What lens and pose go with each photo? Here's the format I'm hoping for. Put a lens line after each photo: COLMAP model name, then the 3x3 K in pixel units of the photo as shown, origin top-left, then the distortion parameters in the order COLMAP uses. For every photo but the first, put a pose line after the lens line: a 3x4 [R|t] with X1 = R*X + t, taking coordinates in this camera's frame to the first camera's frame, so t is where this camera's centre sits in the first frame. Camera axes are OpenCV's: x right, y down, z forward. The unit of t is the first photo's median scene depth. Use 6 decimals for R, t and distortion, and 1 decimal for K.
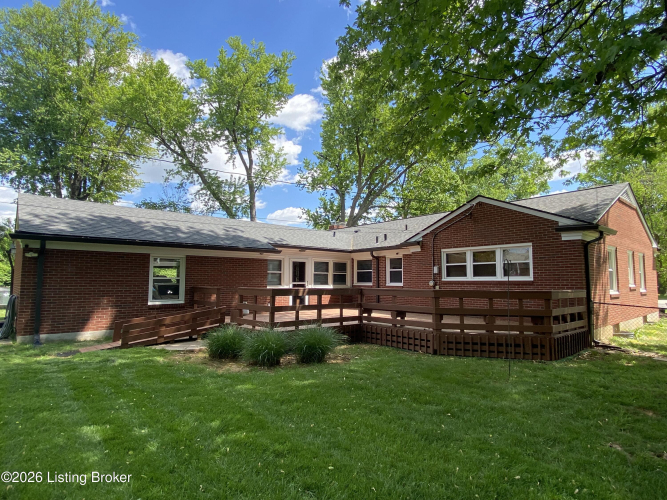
lens RADIAL K [[383.4, 0, 334.4], [0, 383.4, 252.4], [0, 0, 1]] dist [0.021117, -0.011480]
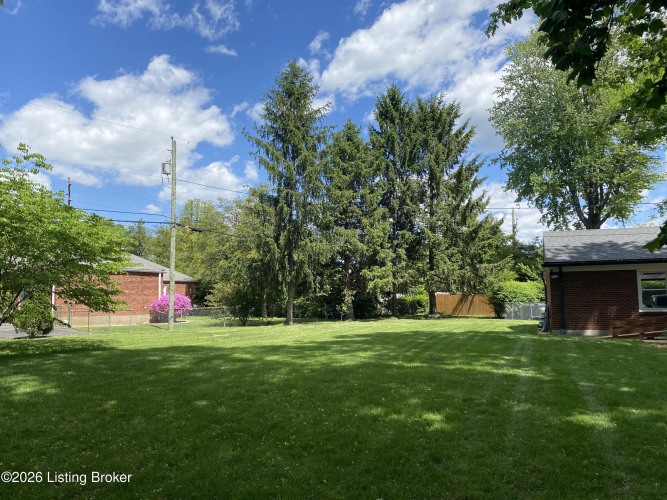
lens RADIAL K [[548.3, 0, 329.6], [0, 548.3, 265.1], [0, 0, 1]] dist [0.040597, -0.020978]
pose [[0.482672, -0.074747, -0.872606, 0.407805], [0.086954, 0.995518, -0.037178, -0.020862], [0.871474, -0.057932, 0.487008, -0.490677]]
